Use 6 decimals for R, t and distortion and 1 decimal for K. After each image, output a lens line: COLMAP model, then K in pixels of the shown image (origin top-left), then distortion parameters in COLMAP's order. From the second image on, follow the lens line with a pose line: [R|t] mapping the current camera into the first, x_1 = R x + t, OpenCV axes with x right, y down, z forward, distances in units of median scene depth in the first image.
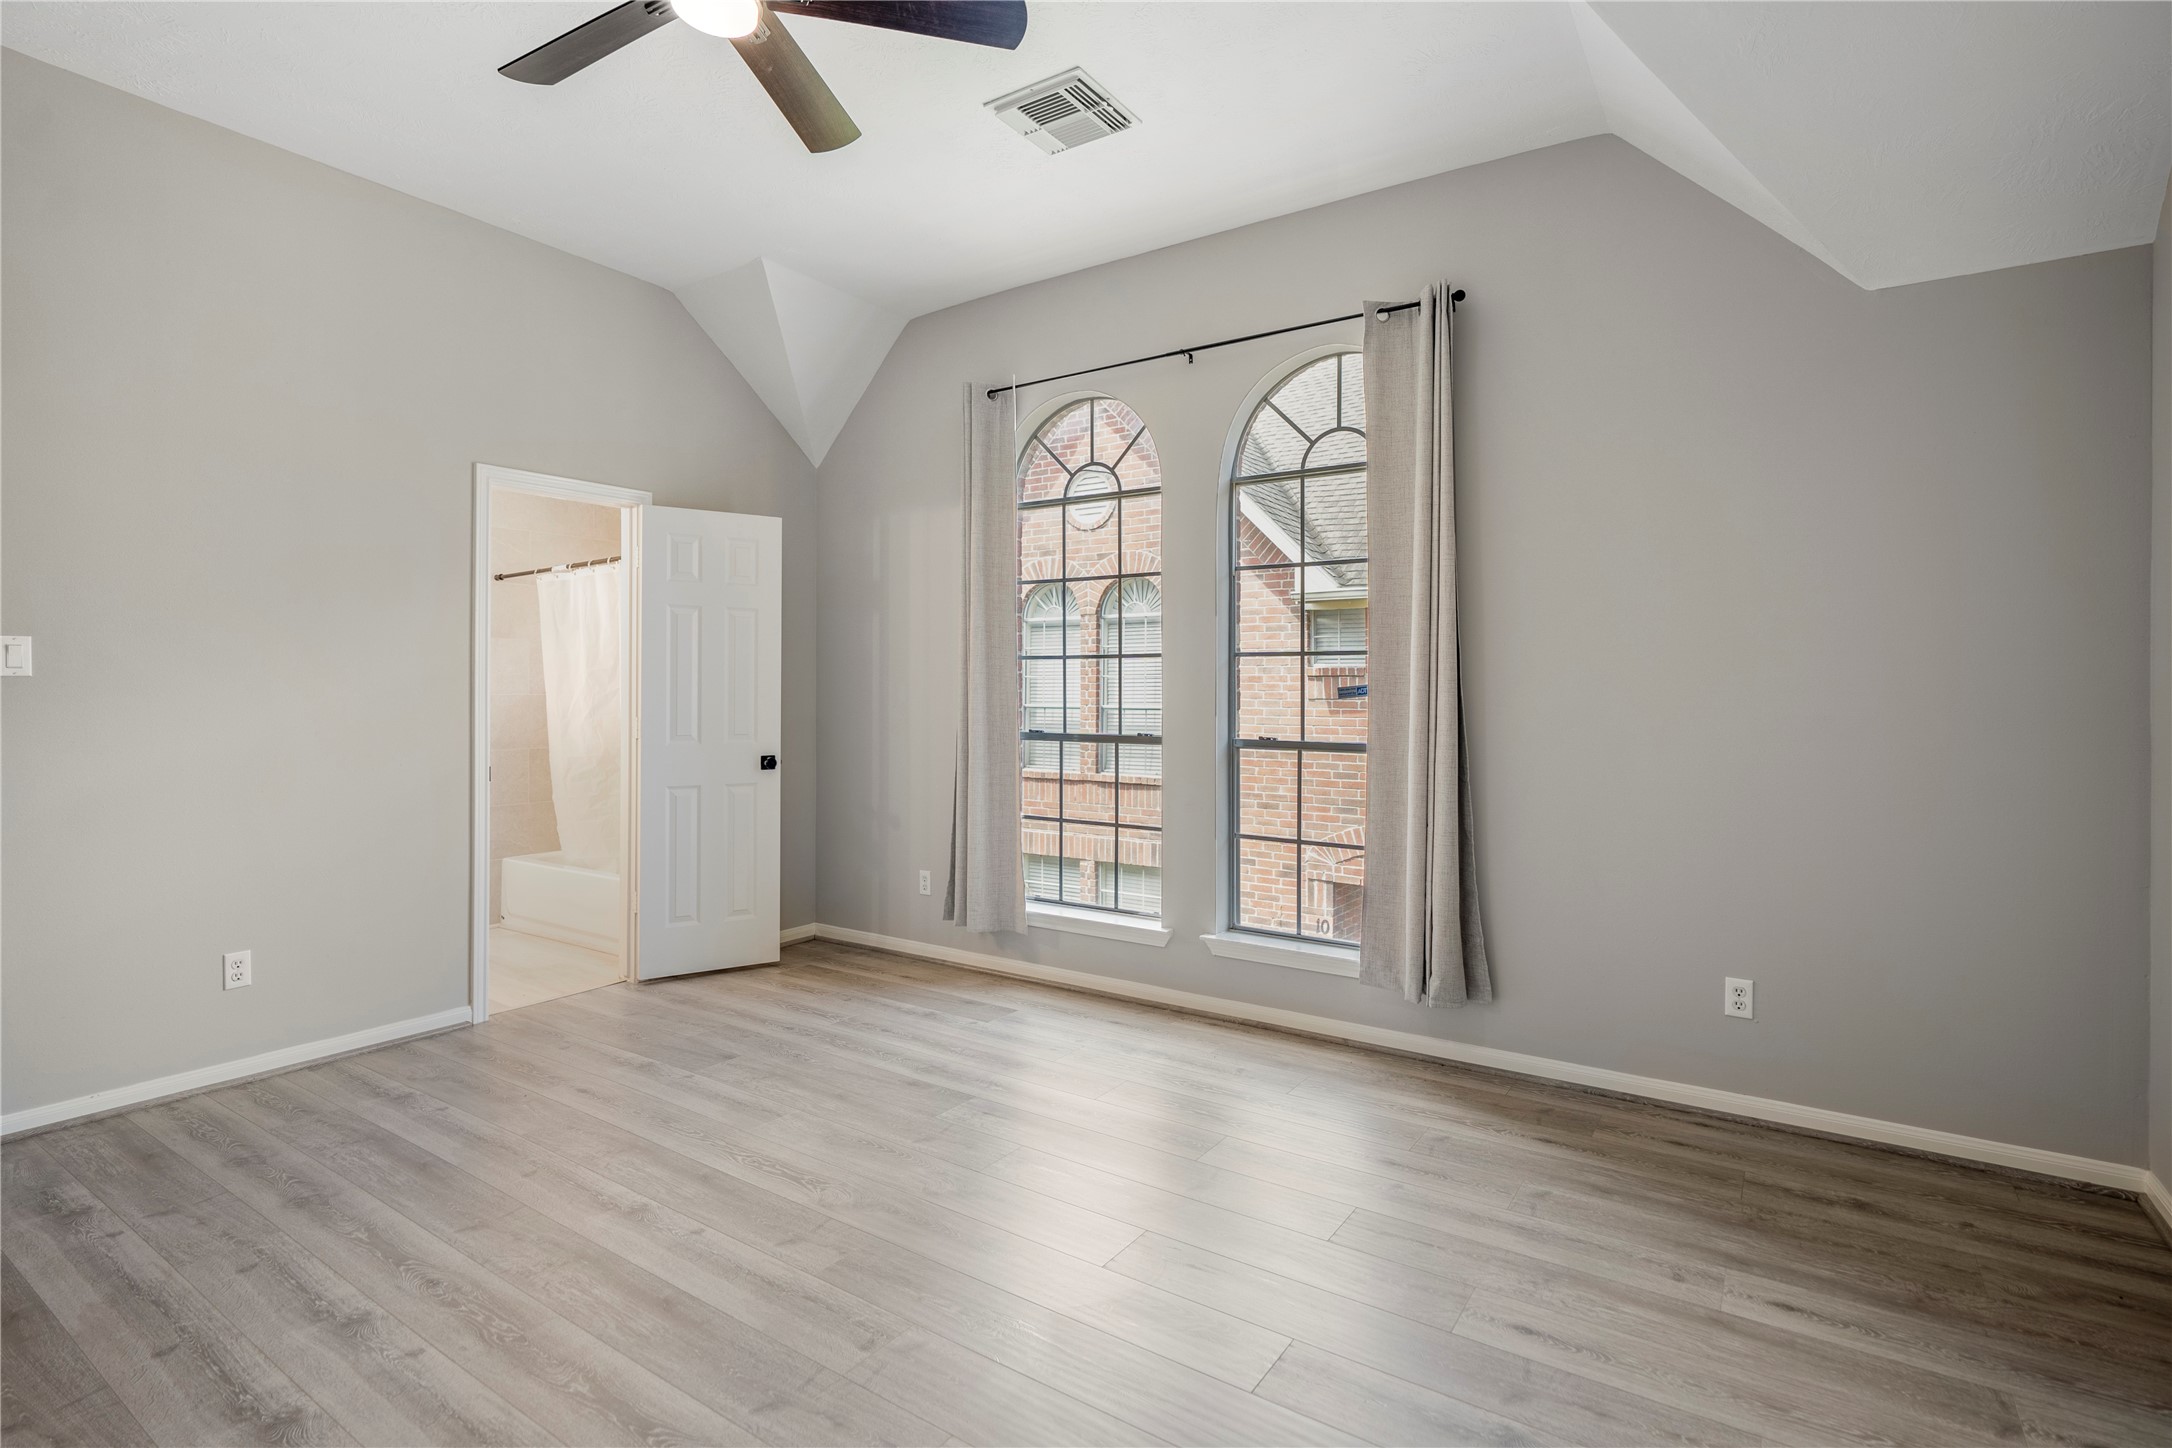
lens RADIAL K [[1052.5, 0, 1076.9], [0, 1052.5, 693.6], [0, 0, 1]] dist [-0.002126, 0.000226]
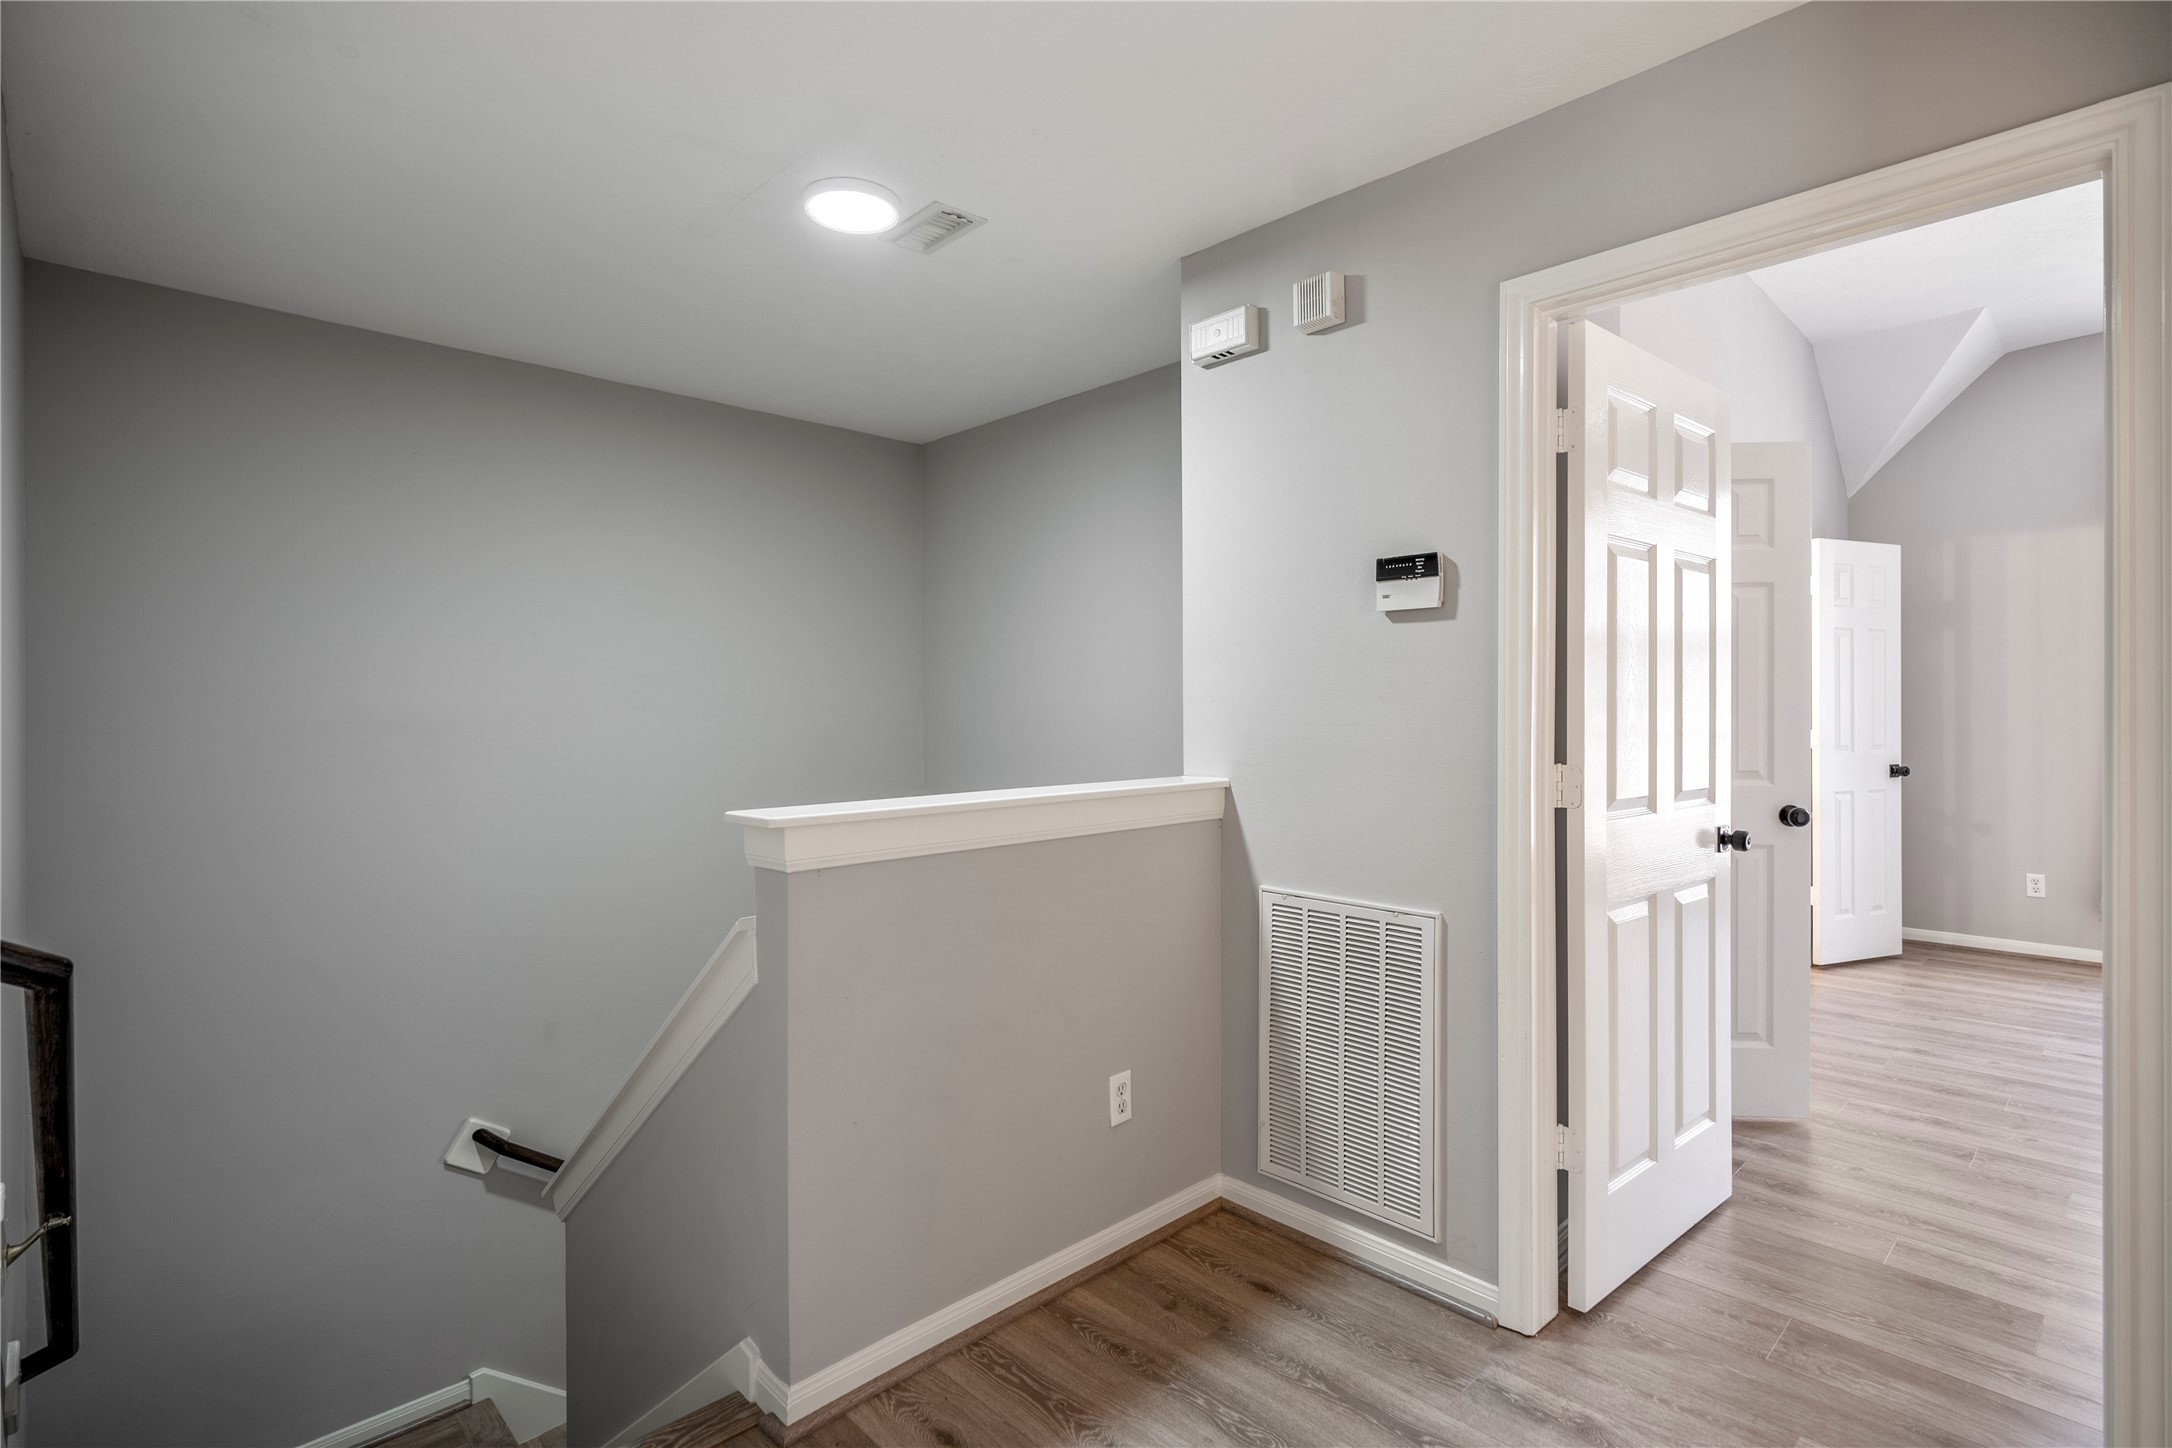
lens RADIAL K [[1051.9, 0, 1082.0], [0, 1051.9, 706.6], [0, 0, 1]] dist [-0.009189, 0.000010]
pose [[0.979423, -0.004936, -0.201758, -1.329146], [0.003890, 0.999977, -0.005584, 0.002442], [0.201781, 0.004684, 0.979420, -0.334553]]
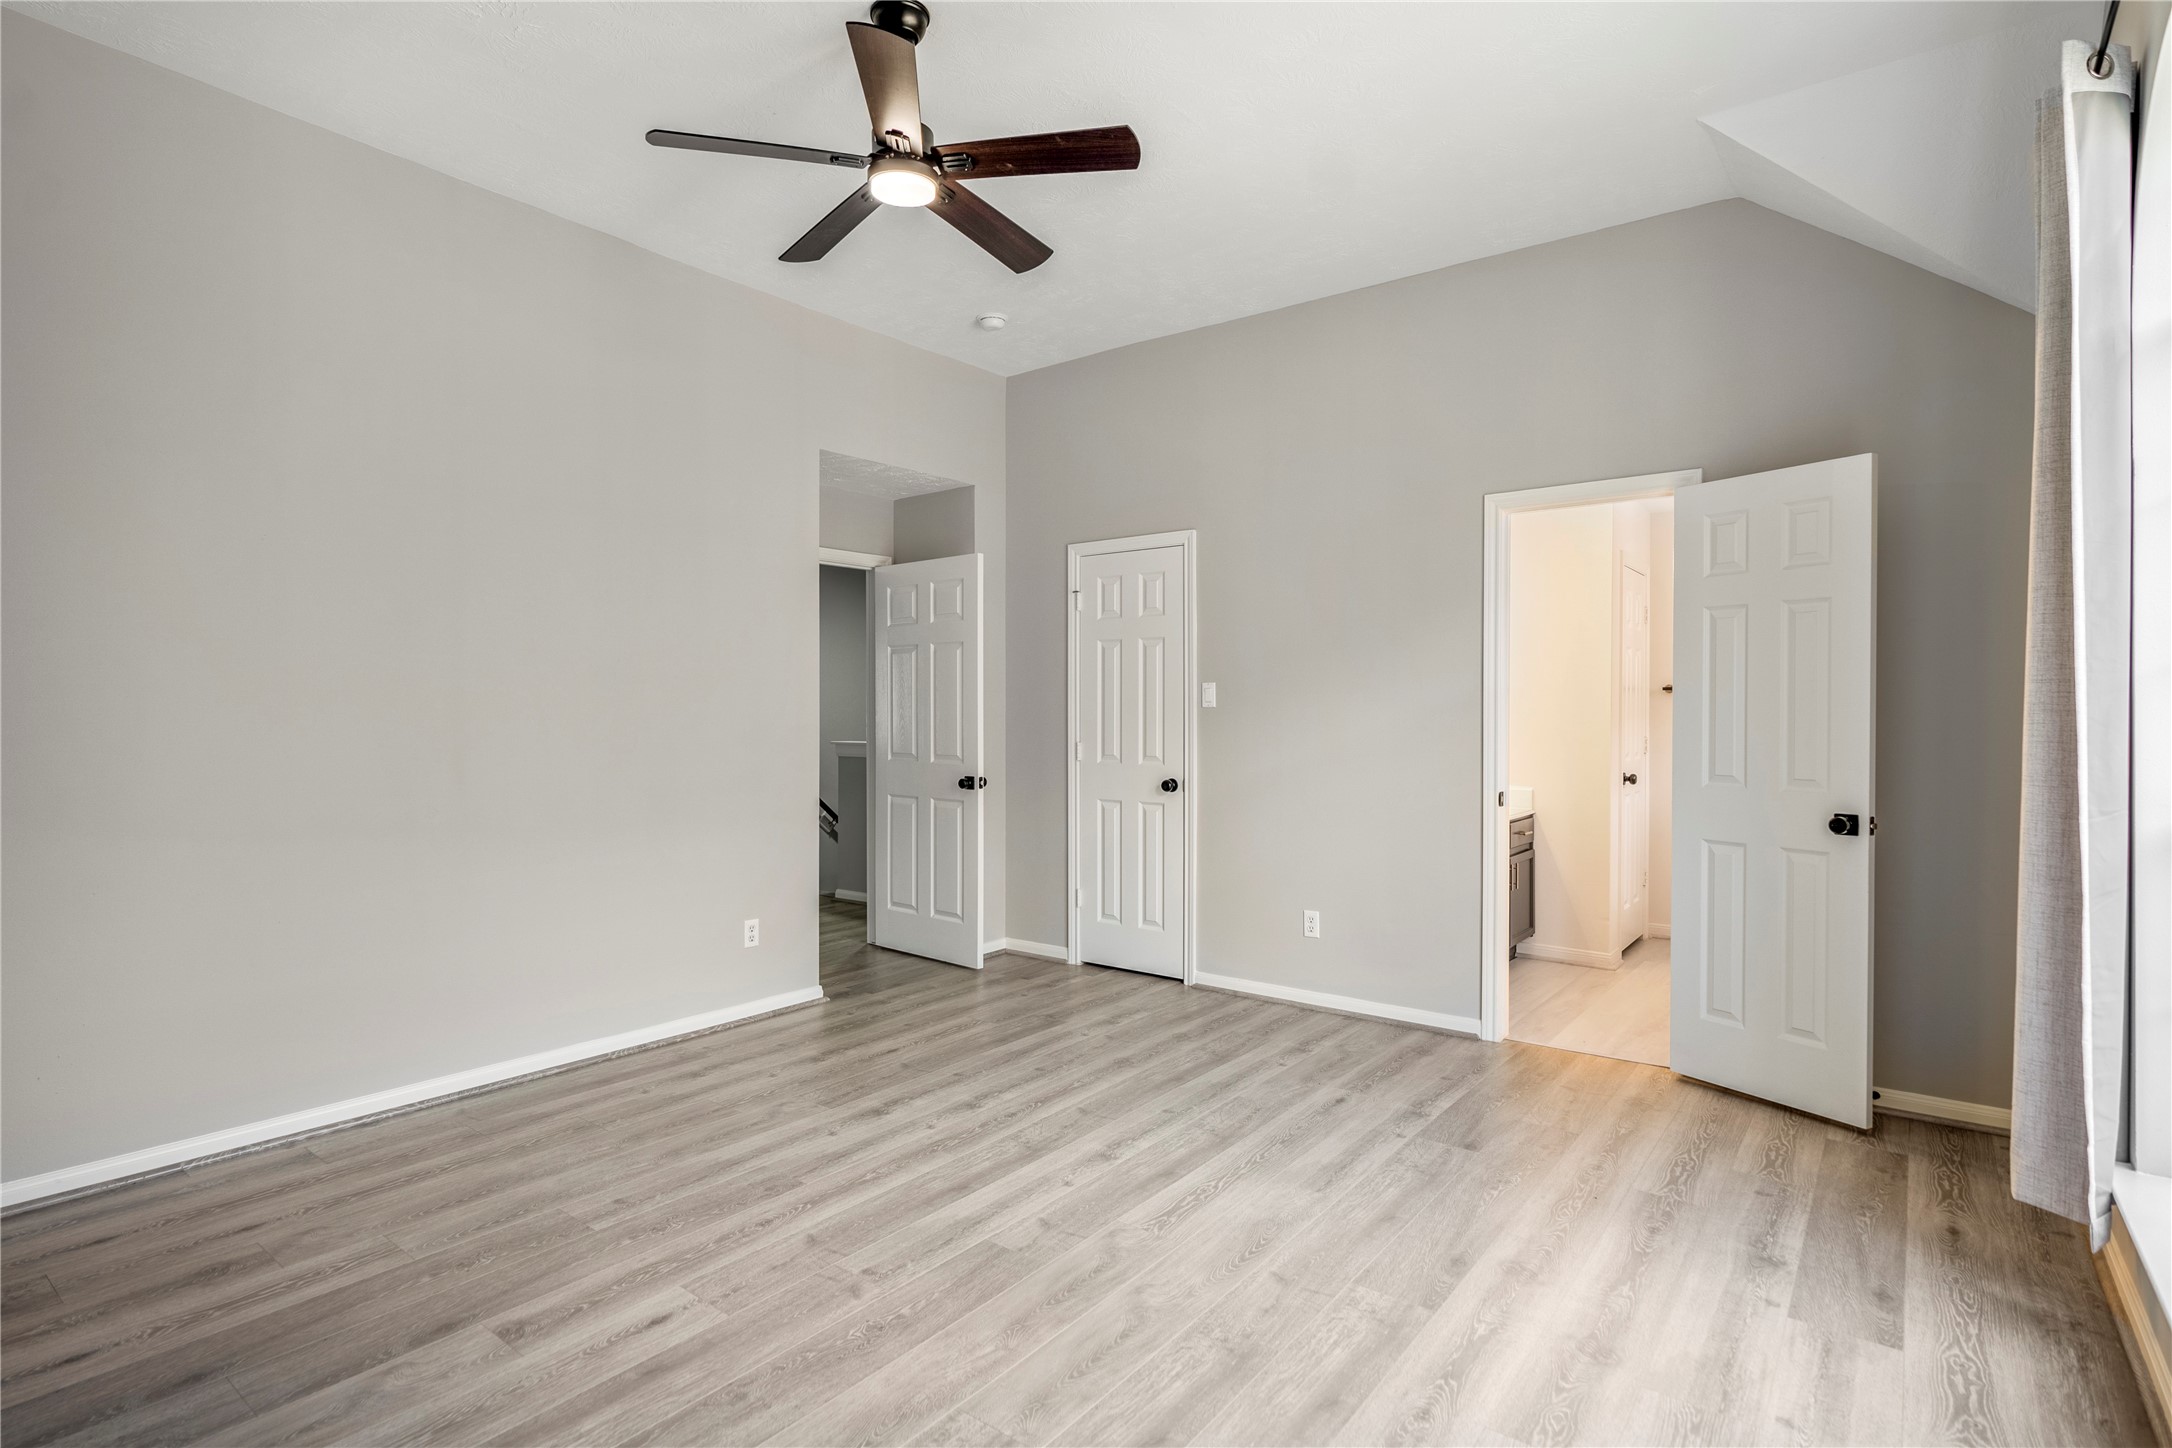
lens RADIAL K [[1077.4, 0, 1086.0], [0, 1077.4, 724.0], [0, 0, 1]] dist [-0.001593, 0.000381]
pose [[-0.051417, 0.006140, -0.998658, 0.614651], [-0.007534, 0.999950, 0.006535, 0.000875], [0.998649, 0.007860, -0.051368, 0.815824]]
